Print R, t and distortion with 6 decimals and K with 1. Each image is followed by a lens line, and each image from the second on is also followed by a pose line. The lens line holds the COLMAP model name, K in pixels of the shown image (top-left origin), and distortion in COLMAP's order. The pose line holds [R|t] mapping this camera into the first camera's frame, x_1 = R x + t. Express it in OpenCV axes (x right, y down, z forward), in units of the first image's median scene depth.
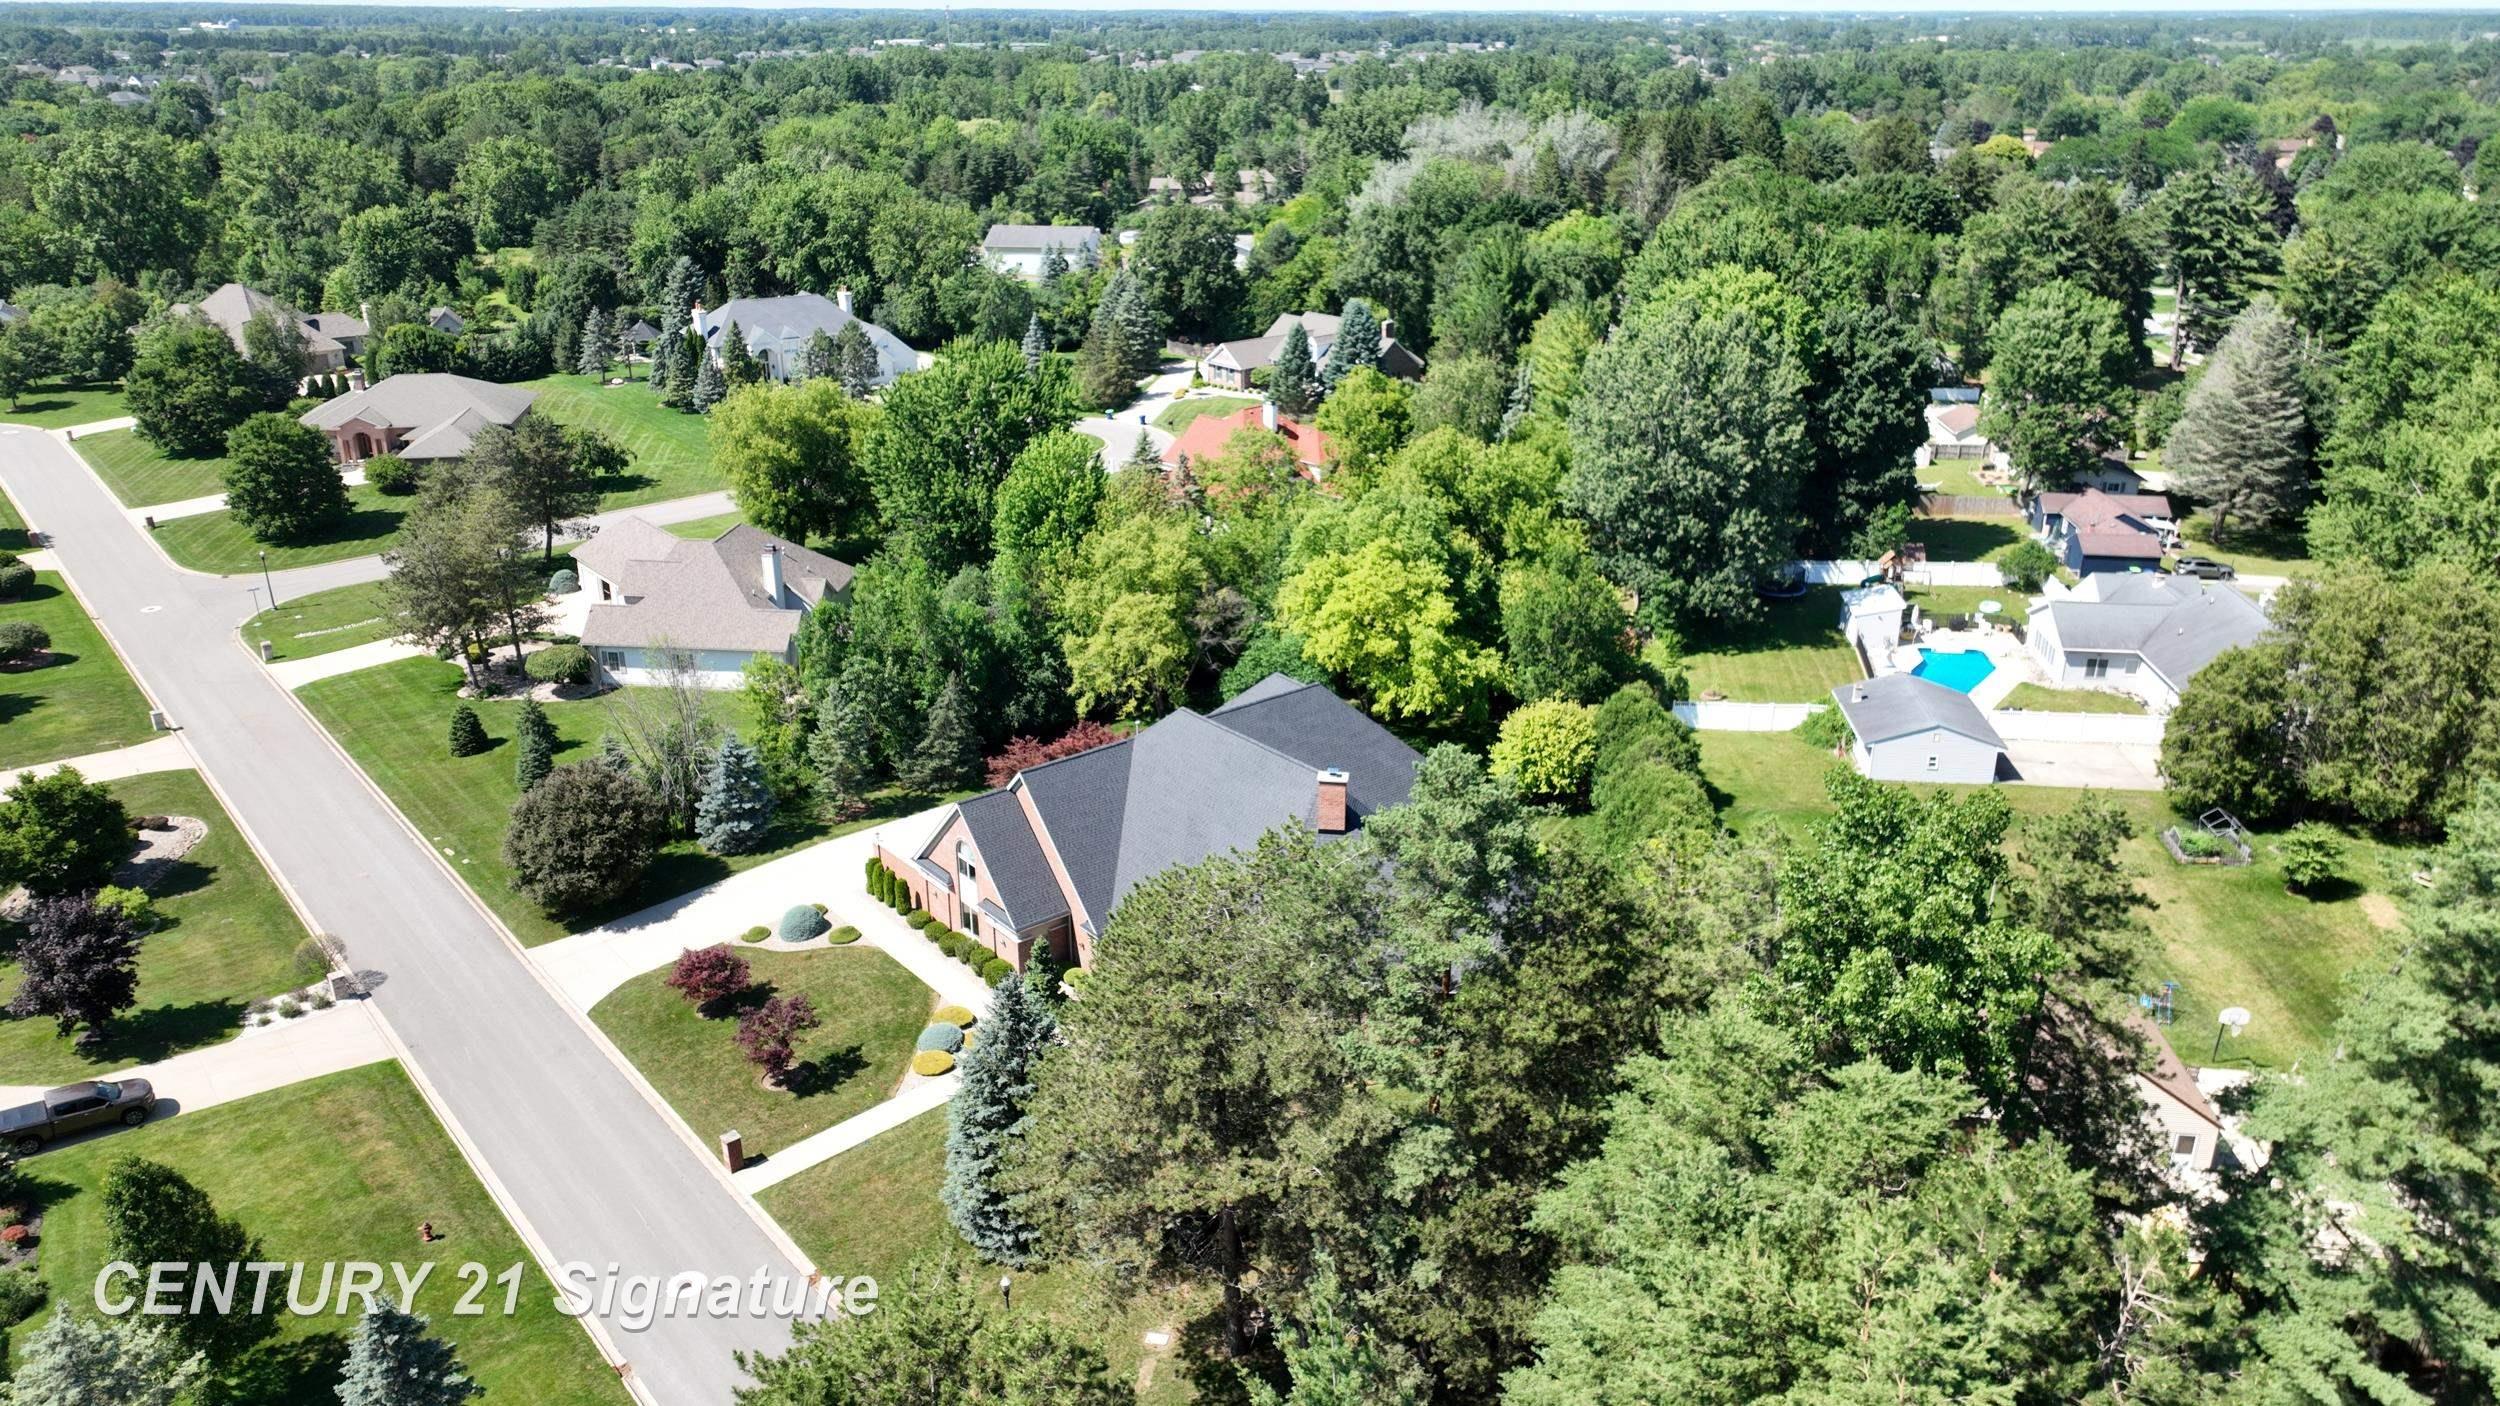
lens RADIAL K [[1757.3, 0, 1250.0], [0, 1757.3, 709.4], [0, 0, 1]] dist [0.001286, 0.007950]
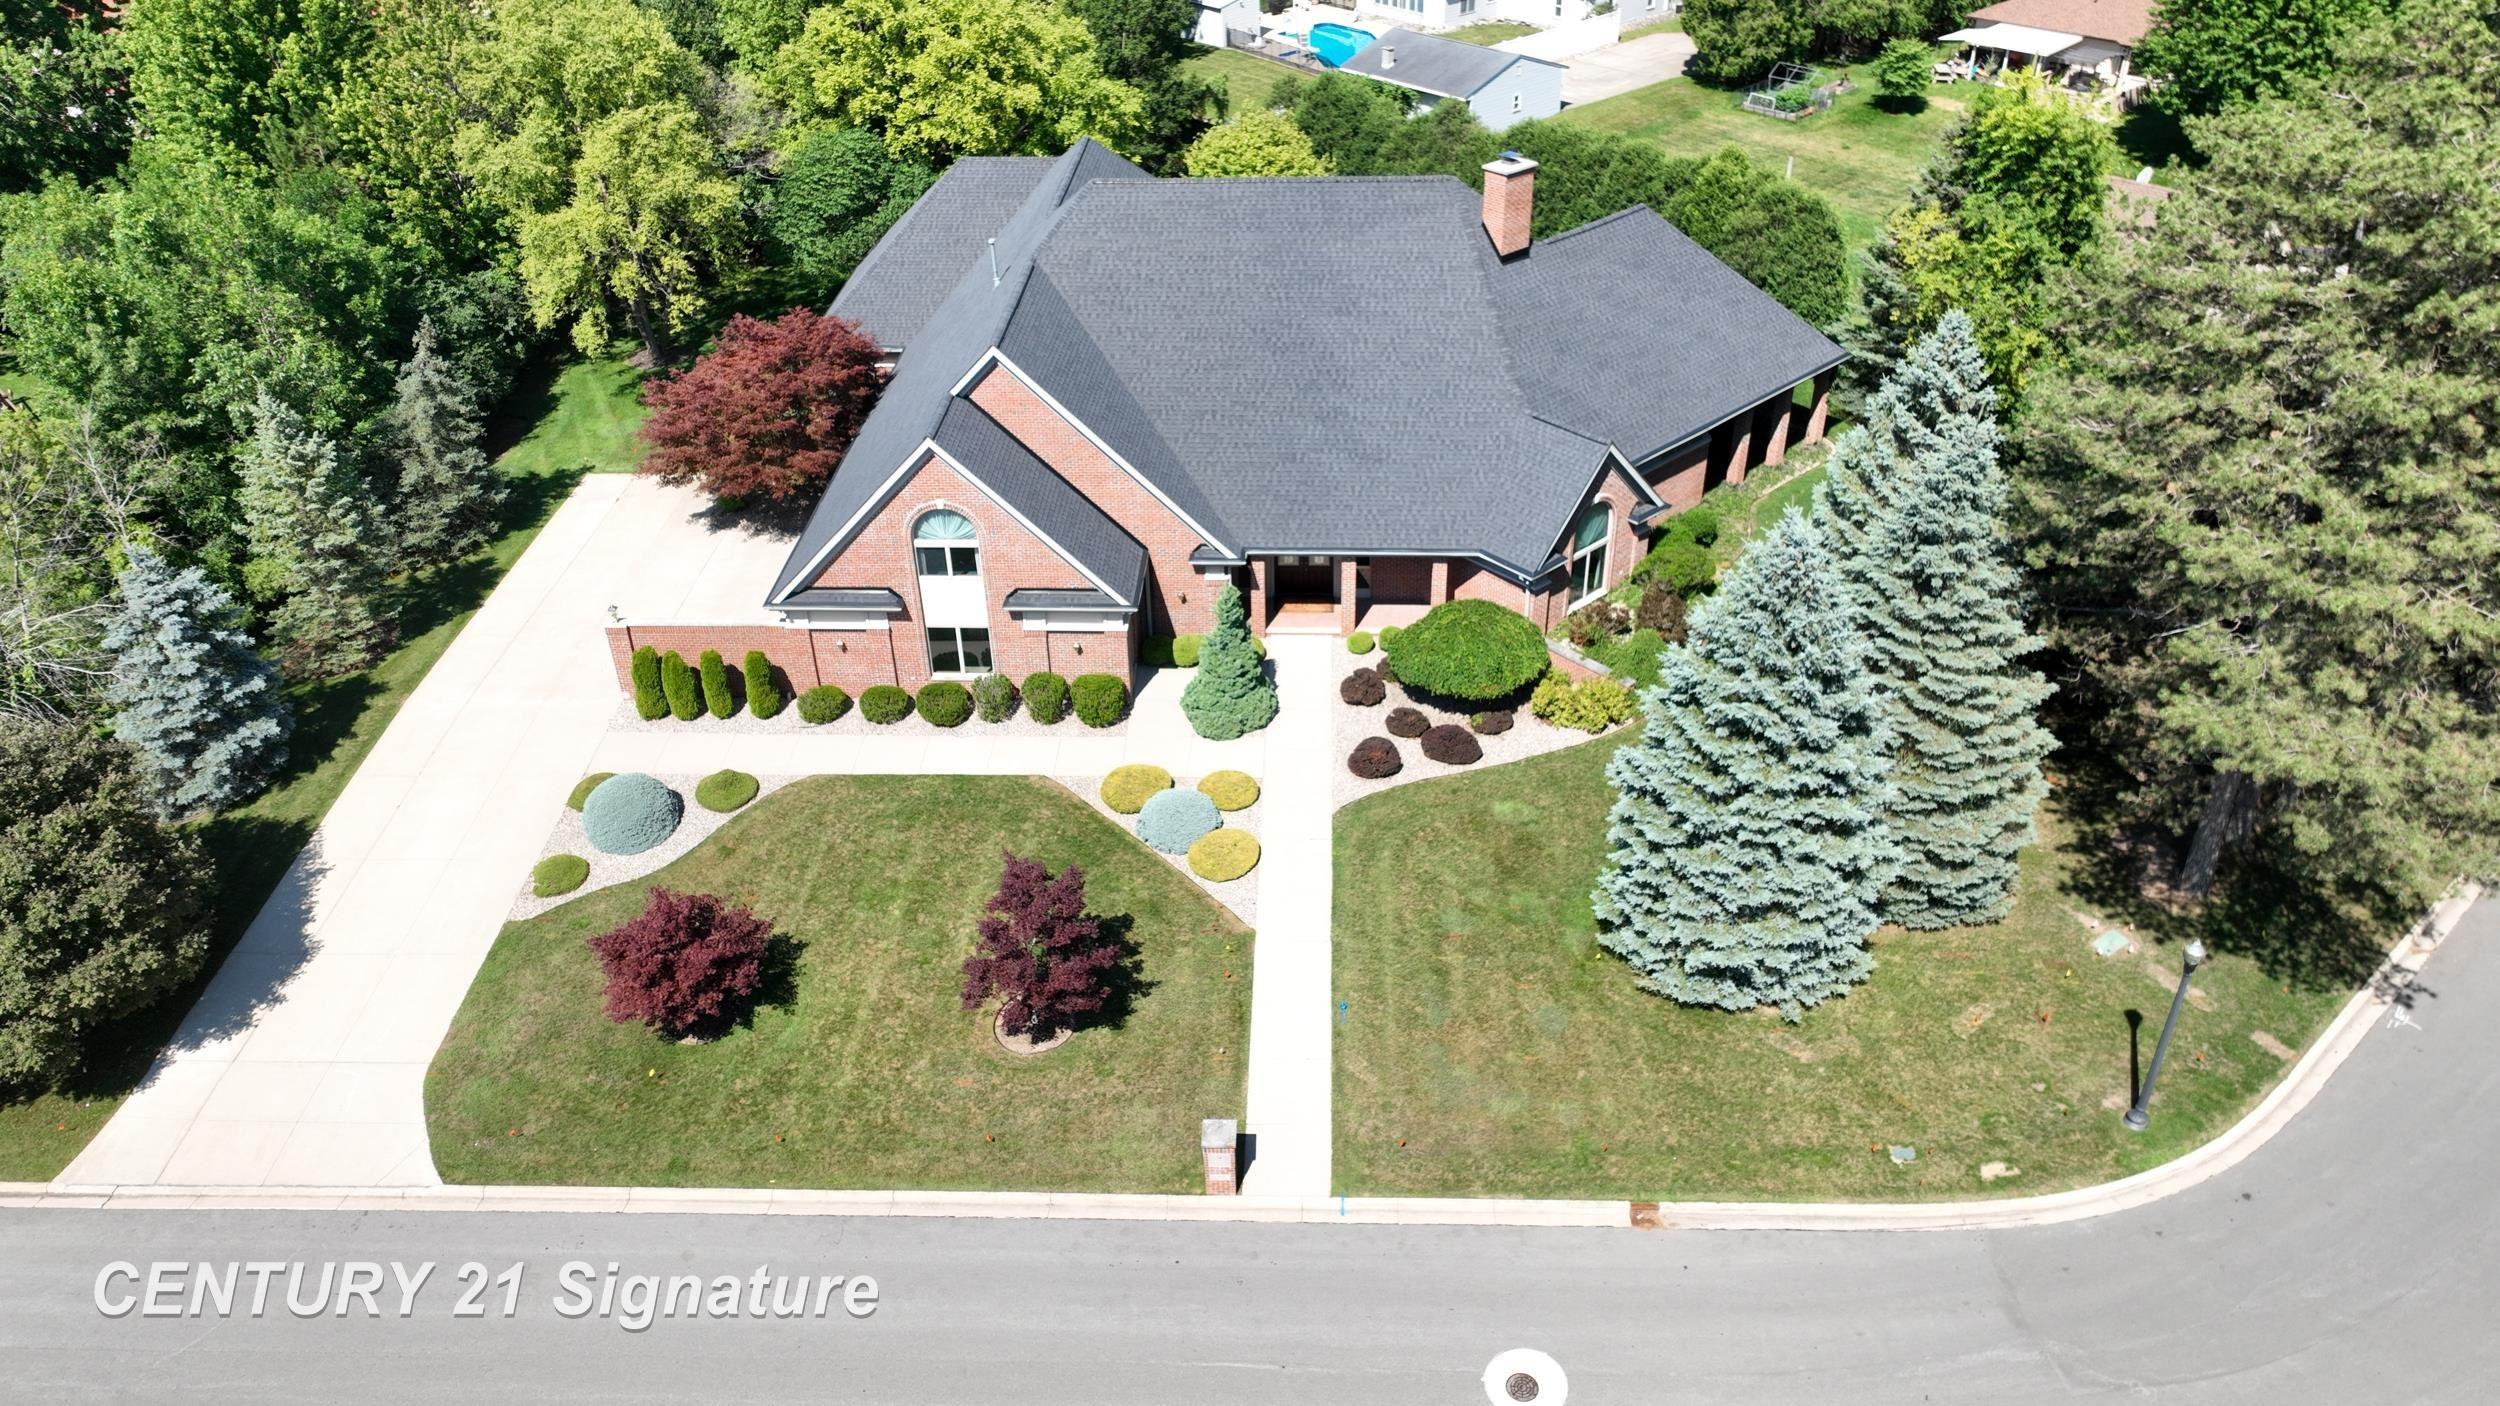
lens RADIAL K [[1755.6, 0, 1250.0], [0, 1755.6, 703.0], [0, 0, 1]] dist [0.003854, 0.009306]
pose [[0.667724, -0.422503, 0.612892, -0.371060], [0.293139, 0.906040, 0.305224, -0.005446], [-0.684262, -0.024143, 0.728836, 0.449160]]
